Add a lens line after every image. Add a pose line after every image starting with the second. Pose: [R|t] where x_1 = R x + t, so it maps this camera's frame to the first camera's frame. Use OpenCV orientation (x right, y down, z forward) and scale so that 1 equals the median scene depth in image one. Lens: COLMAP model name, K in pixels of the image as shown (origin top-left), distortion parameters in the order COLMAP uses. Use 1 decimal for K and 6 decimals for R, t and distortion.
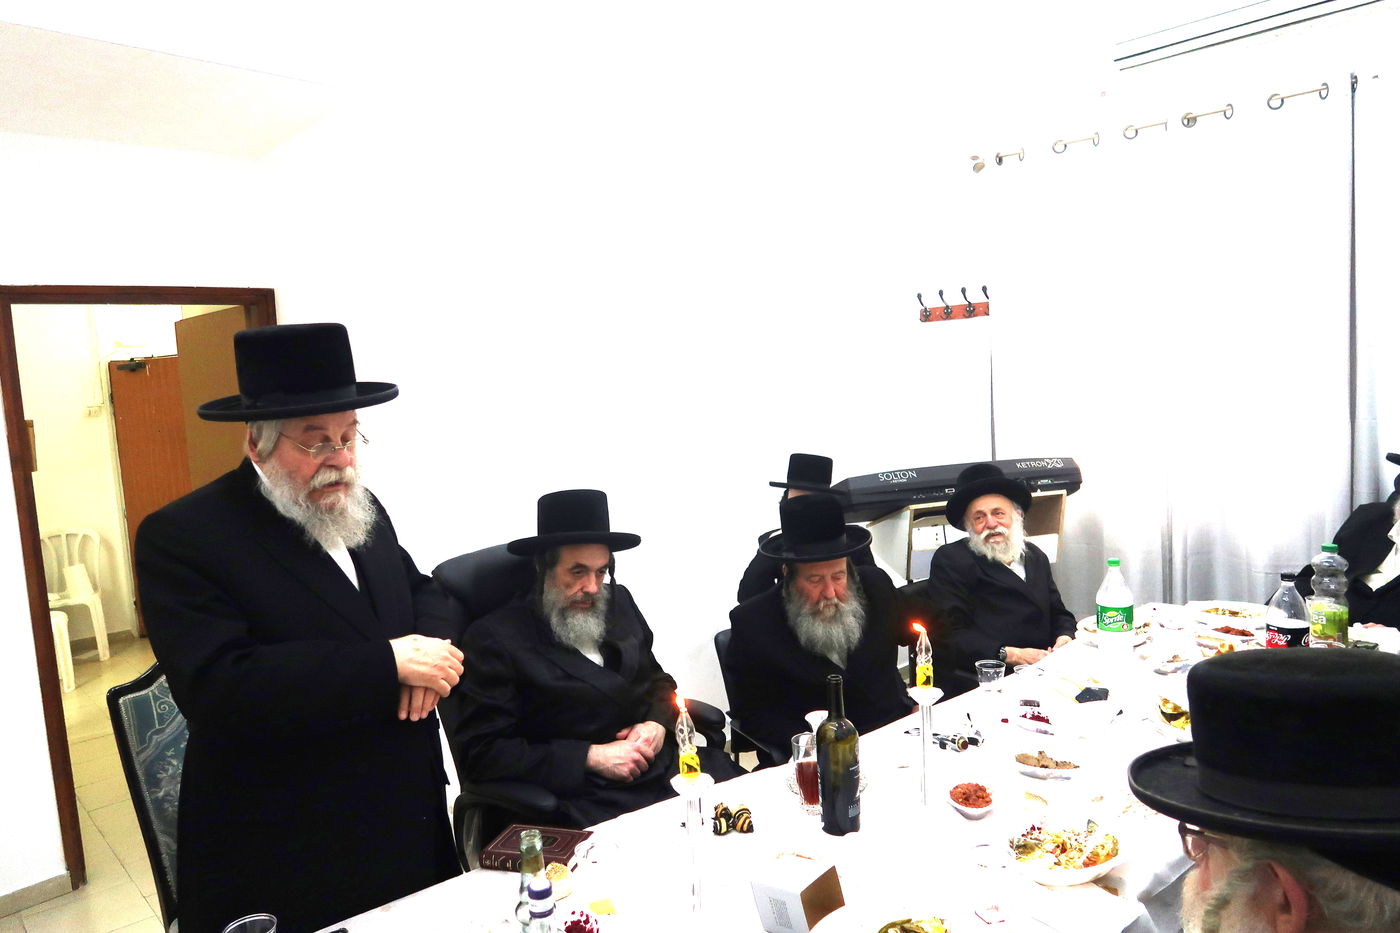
lens RADIAL K [[946.4, 0, 698.8], [0, 946.4, 416.1], [0, 0, 1]] dist [-0.006662, -0.001478]
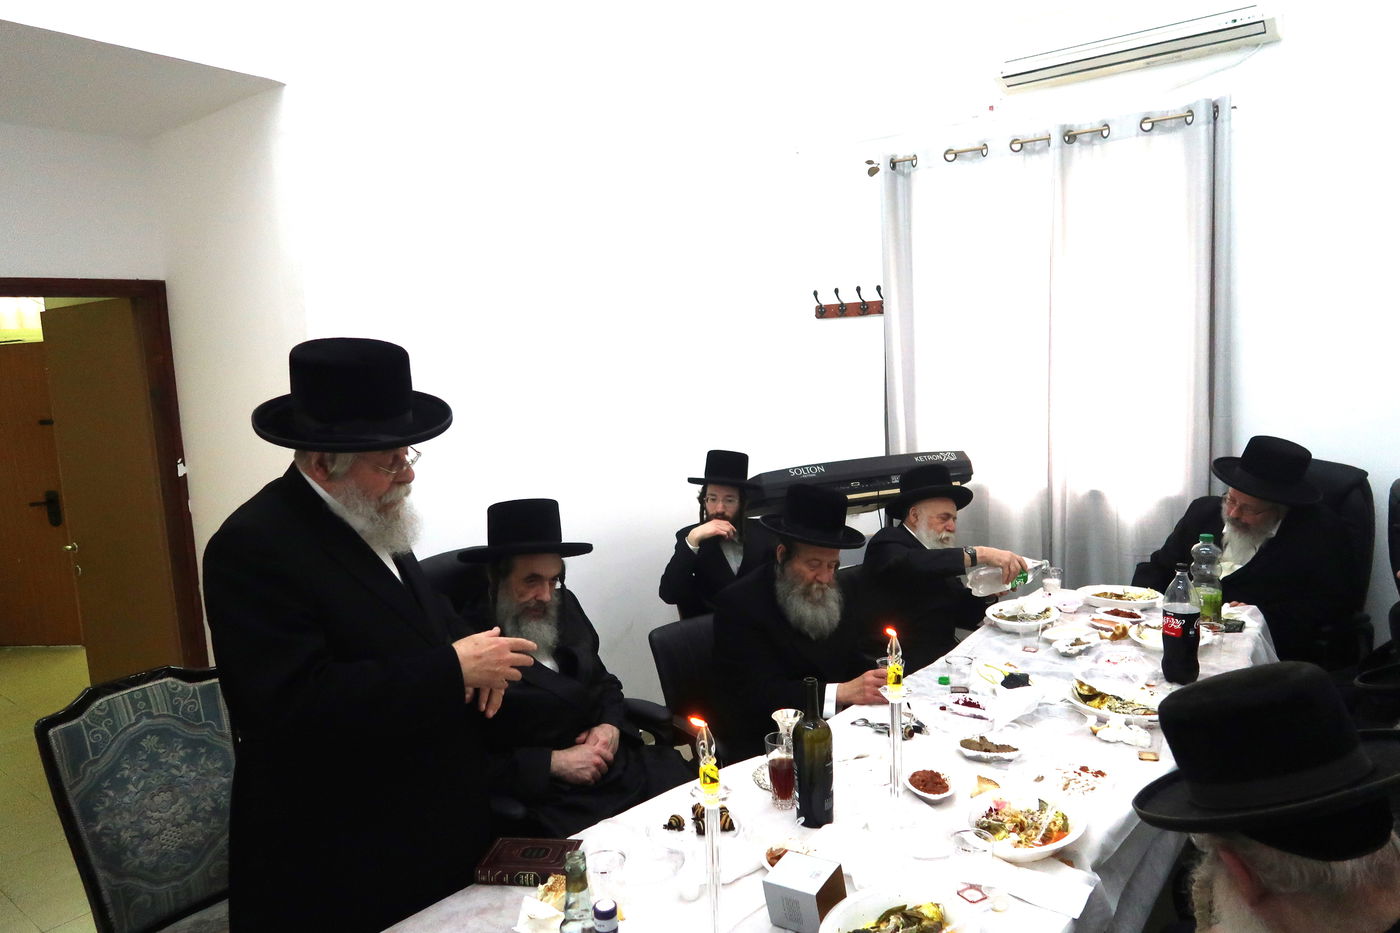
lens RADIAL K [[946.4, 0, 698.8], [0, 946.4, 416.1], [0, 0, 1]] dist [-0.006662, -0.001478]
pose [[0.989174, -0.003086, 0.146716, -0.104906], [0.000065, 0.999788, 0.020593, -0.031923], [-0.146748, -0.020360, 0.988964, -0.018034]]
